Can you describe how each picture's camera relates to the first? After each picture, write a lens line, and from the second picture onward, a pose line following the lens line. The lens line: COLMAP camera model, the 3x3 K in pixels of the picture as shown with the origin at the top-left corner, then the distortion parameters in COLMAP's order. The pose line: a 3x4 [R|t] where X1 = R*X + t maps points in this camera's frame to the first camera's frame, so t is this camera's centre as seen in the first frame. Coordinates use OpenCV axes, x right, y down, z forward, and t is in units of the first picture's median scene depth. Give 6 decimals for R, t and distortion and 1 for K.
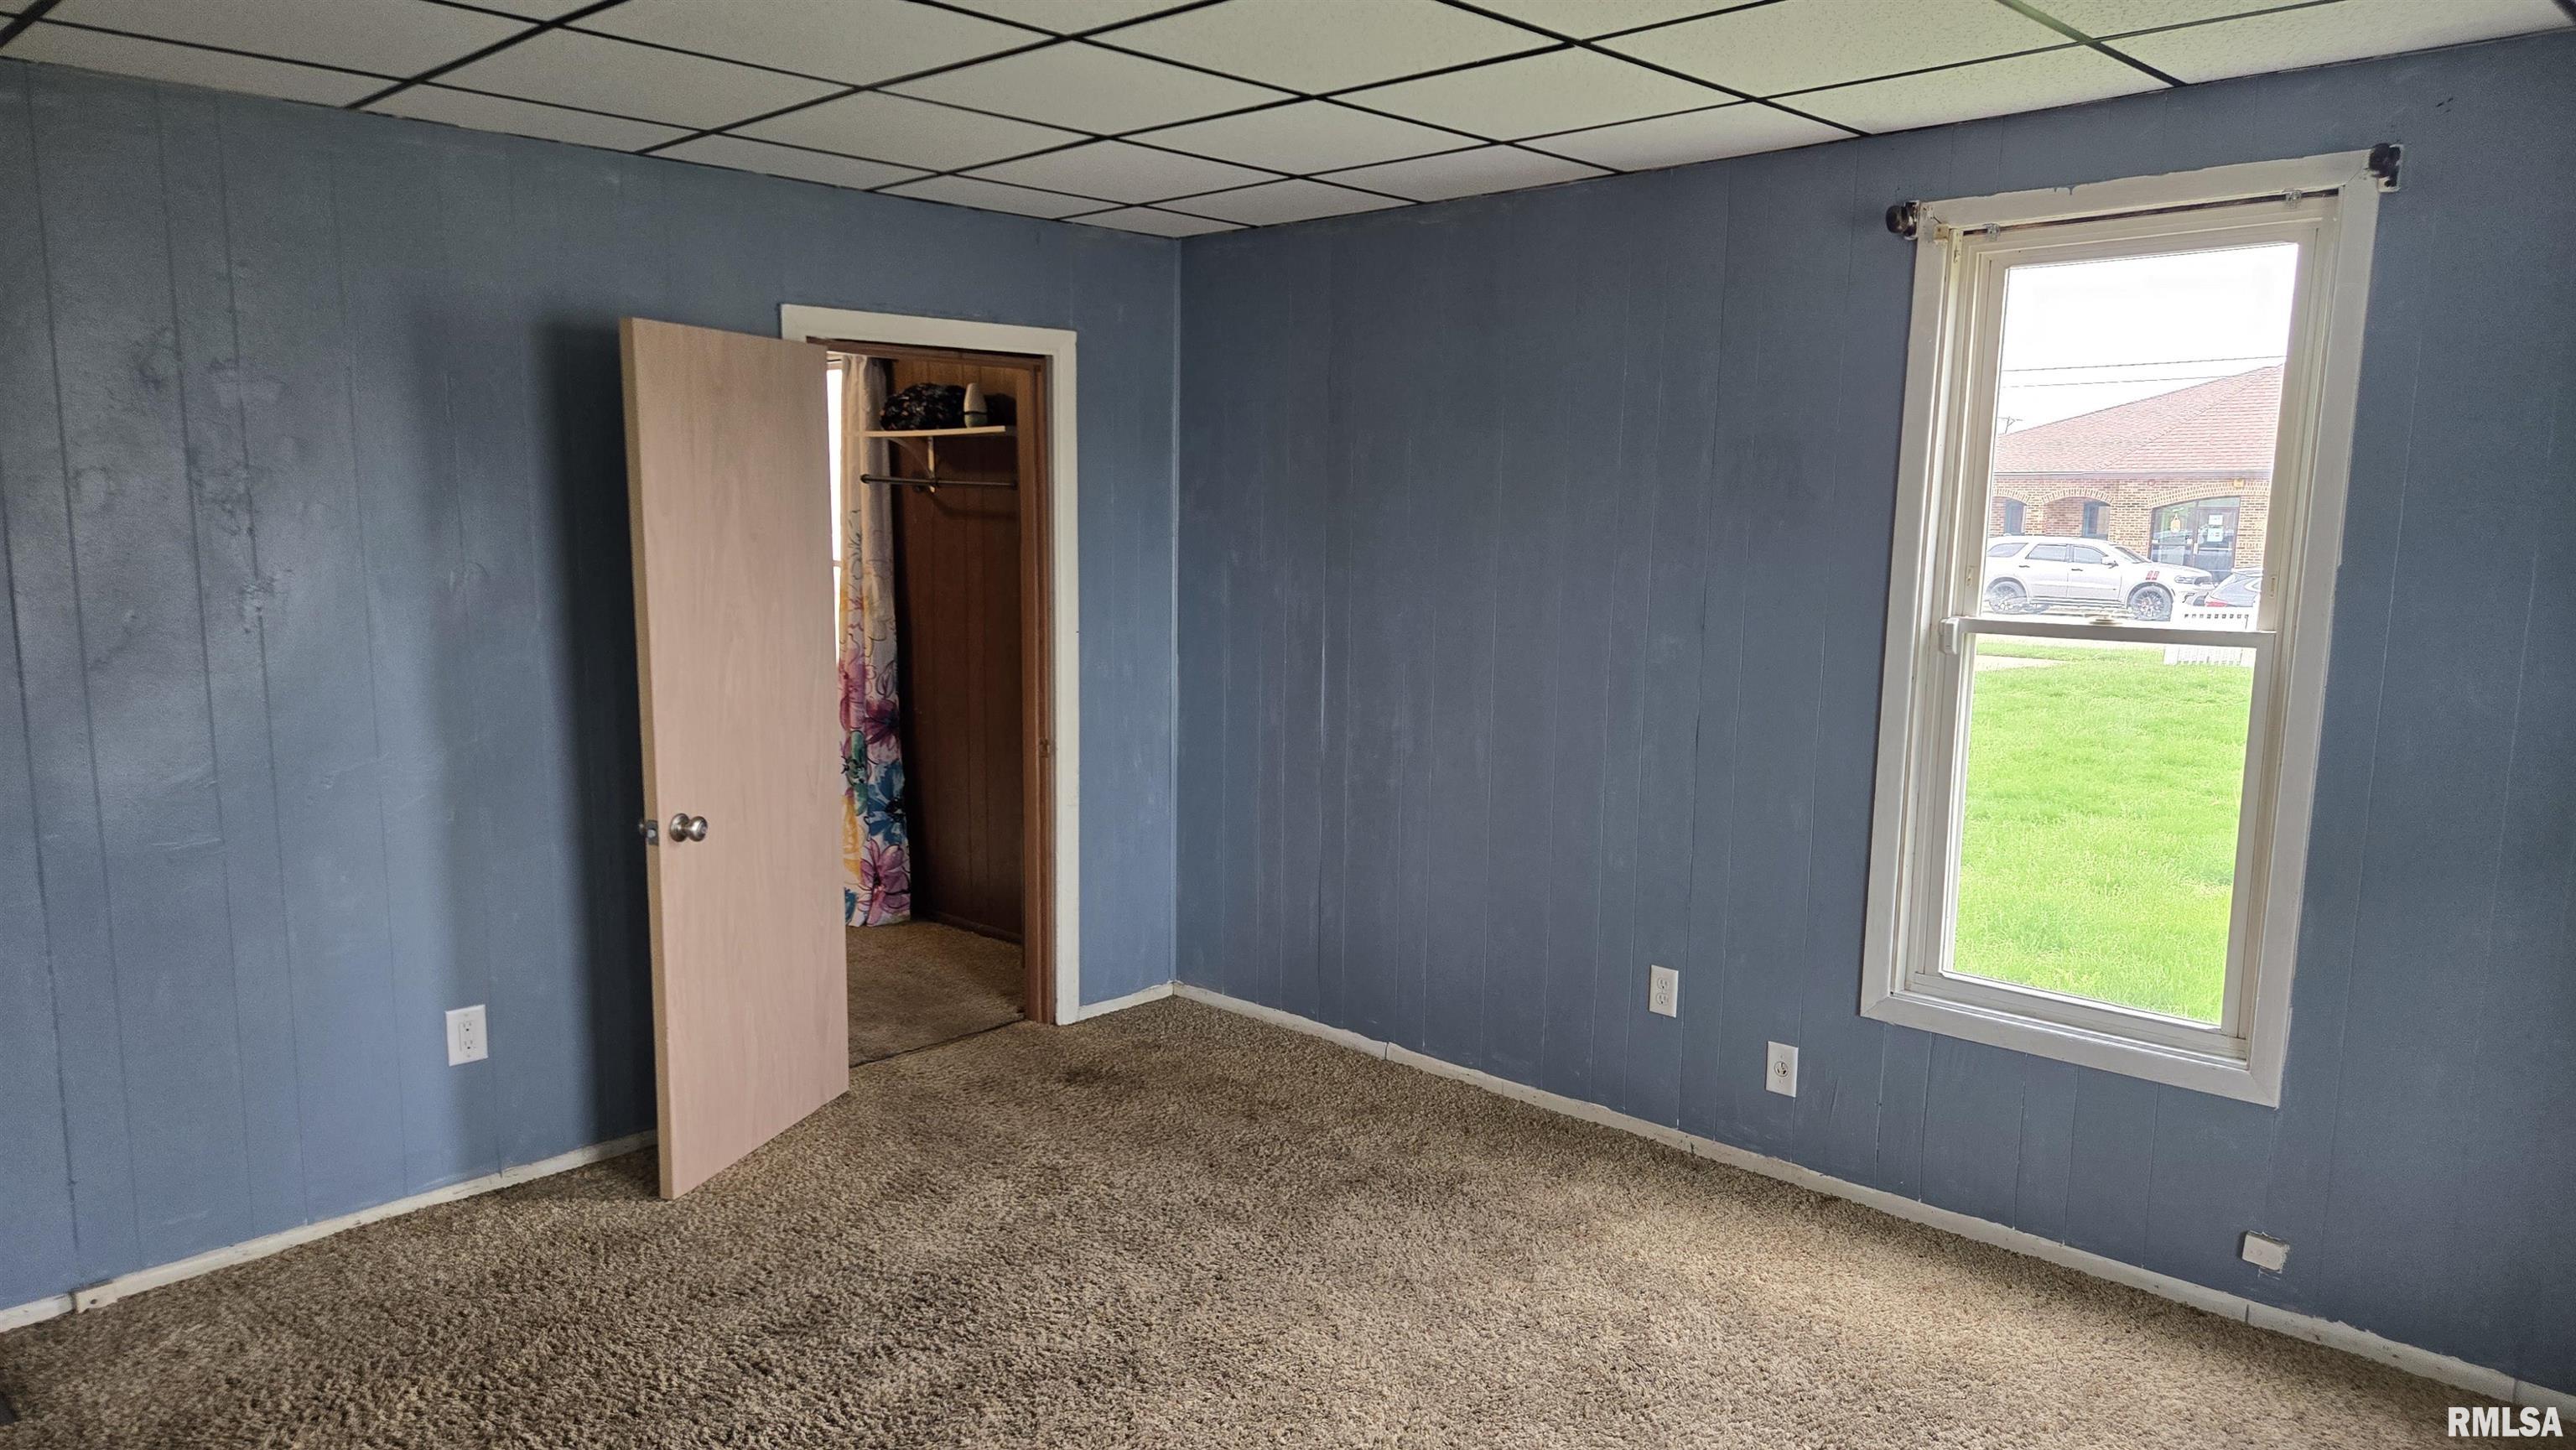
lens RADIAL K [[1688.5, 0, 1280.7], [0, 1688.5, 734.9], [0, 0, 1]] dist [0.007192, -0.000733]
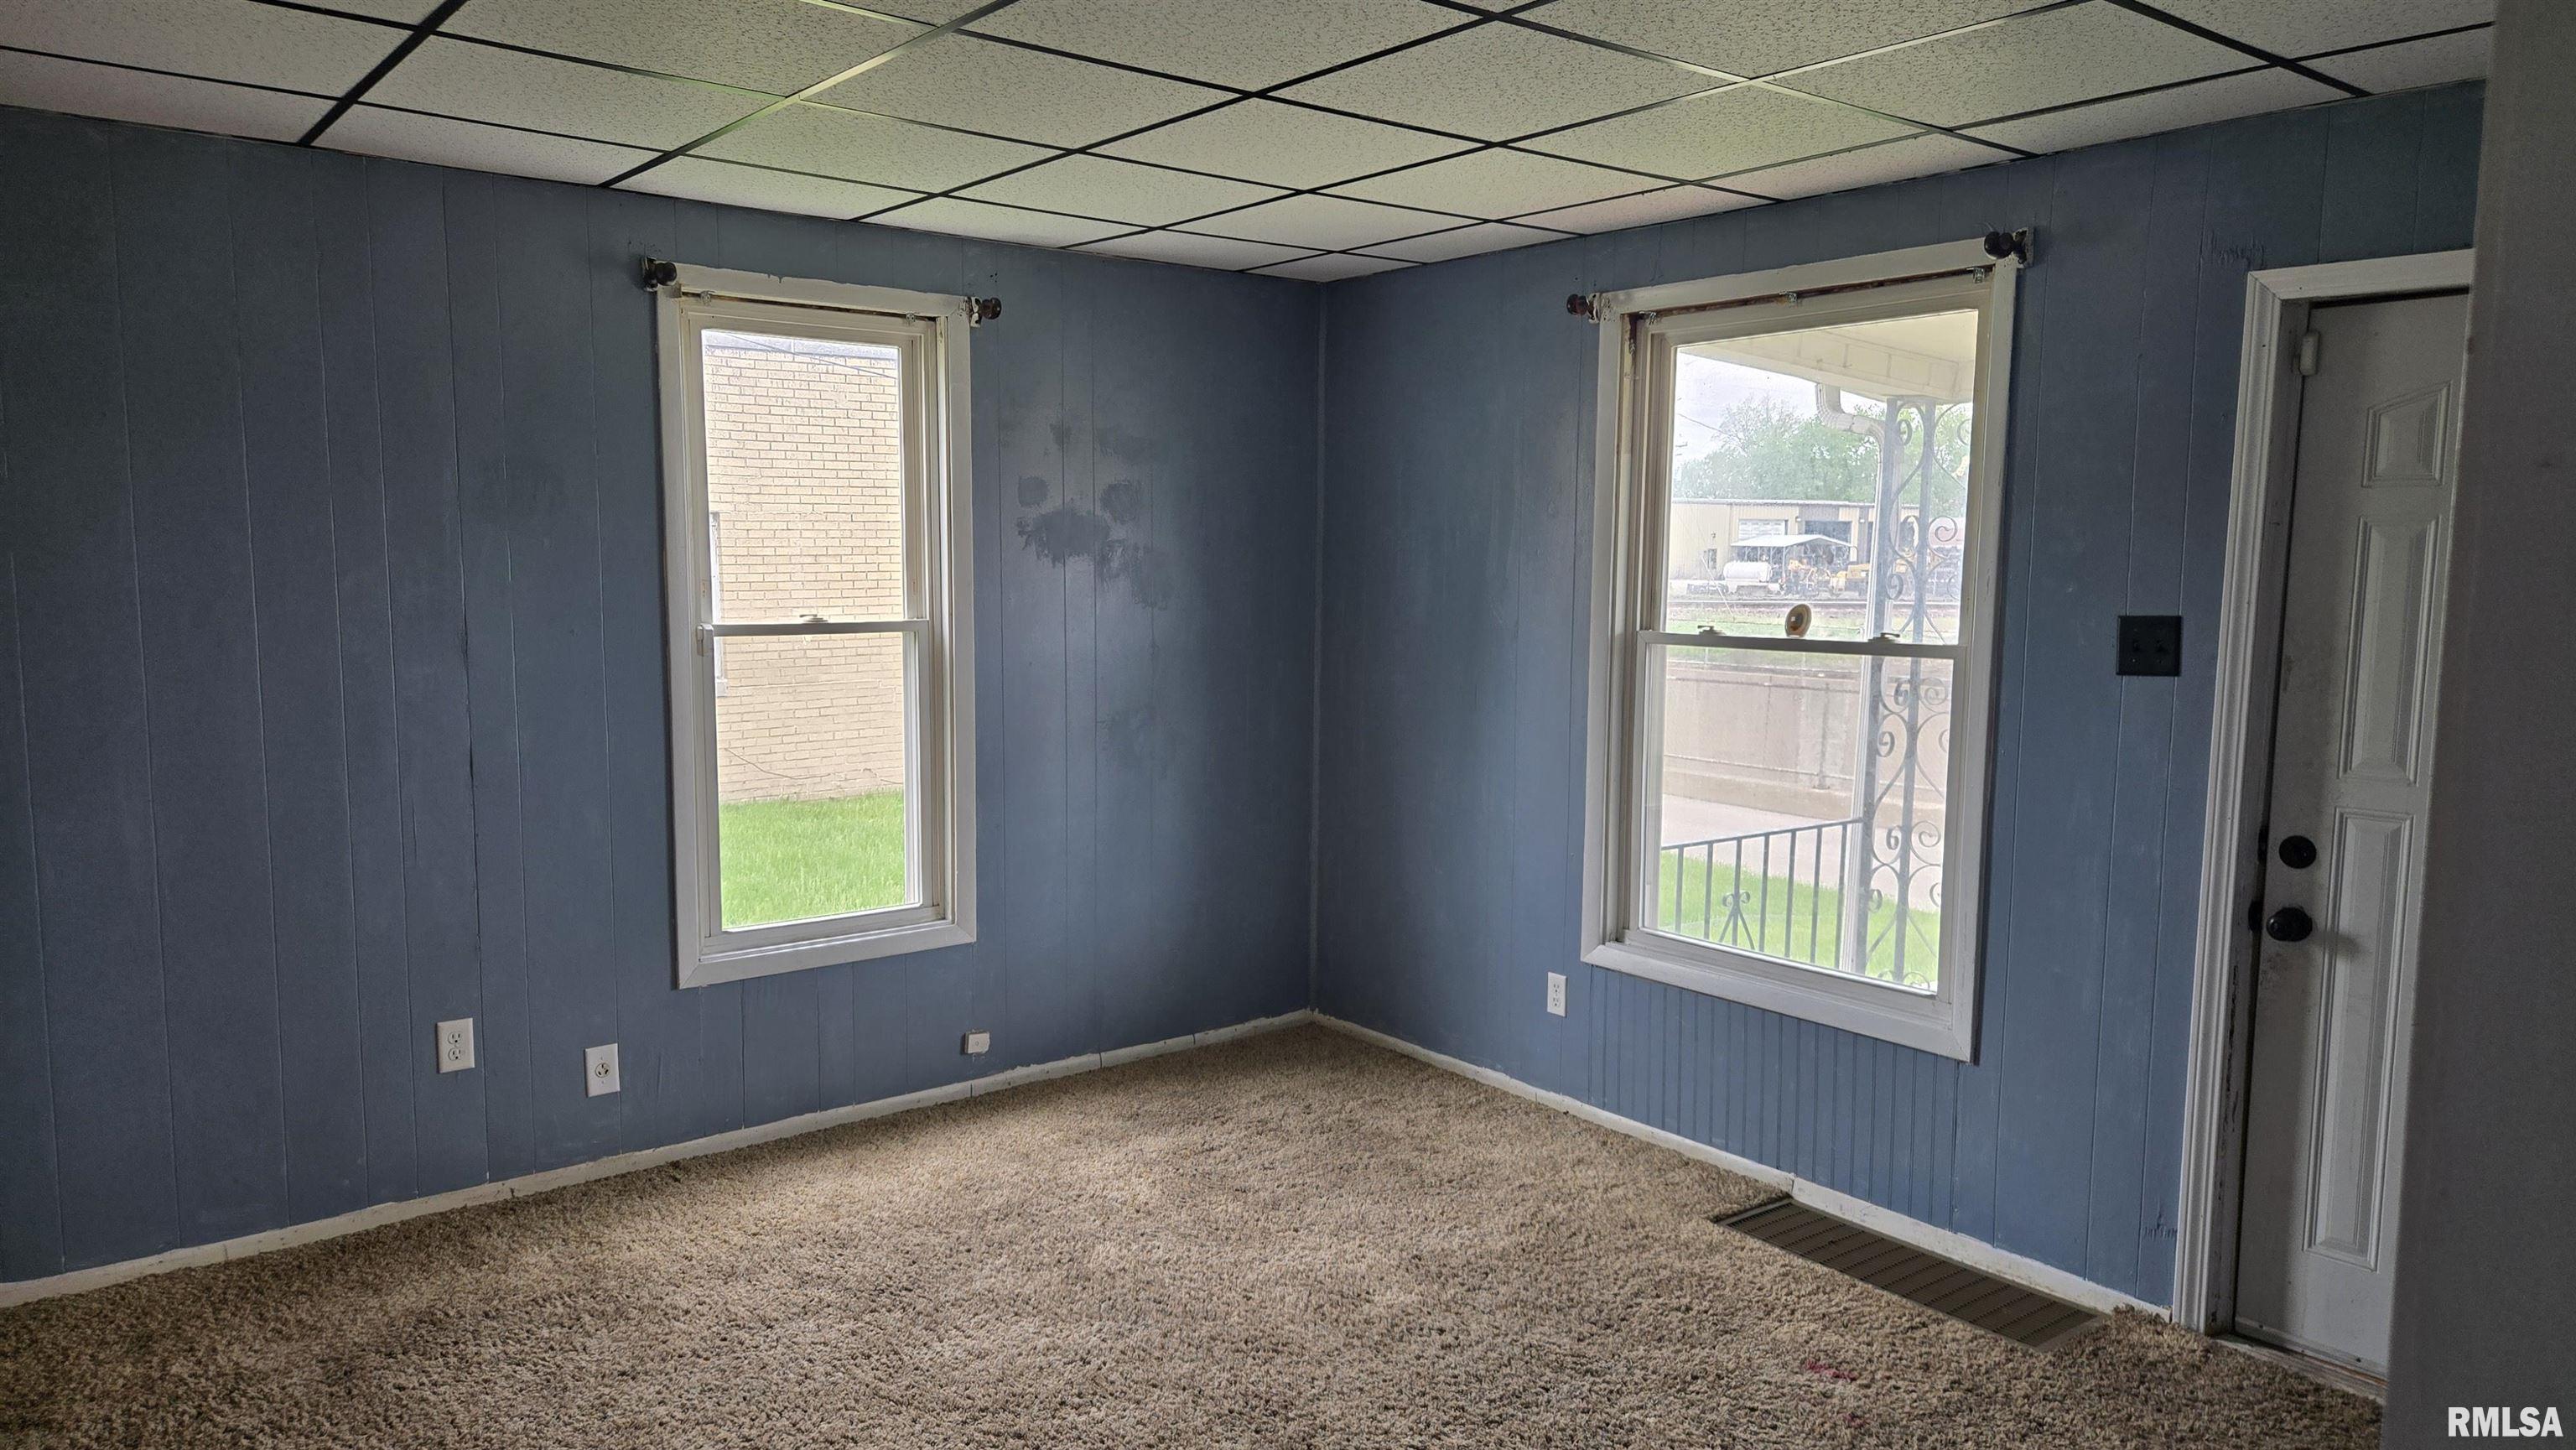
lens RADIAL K [[1688.5, 0, 1285.7], [0, 1688.5, 734.7], [0, 0, 1]] dist [0.007192, -0.000733]
pose [[0.117243, -0.113497, 0.986596, -0.696544], [0.127452, 0.986952, 0.098392, -0.057469], [-0.984891, 0.114208, 0.130179, 0.457023]]
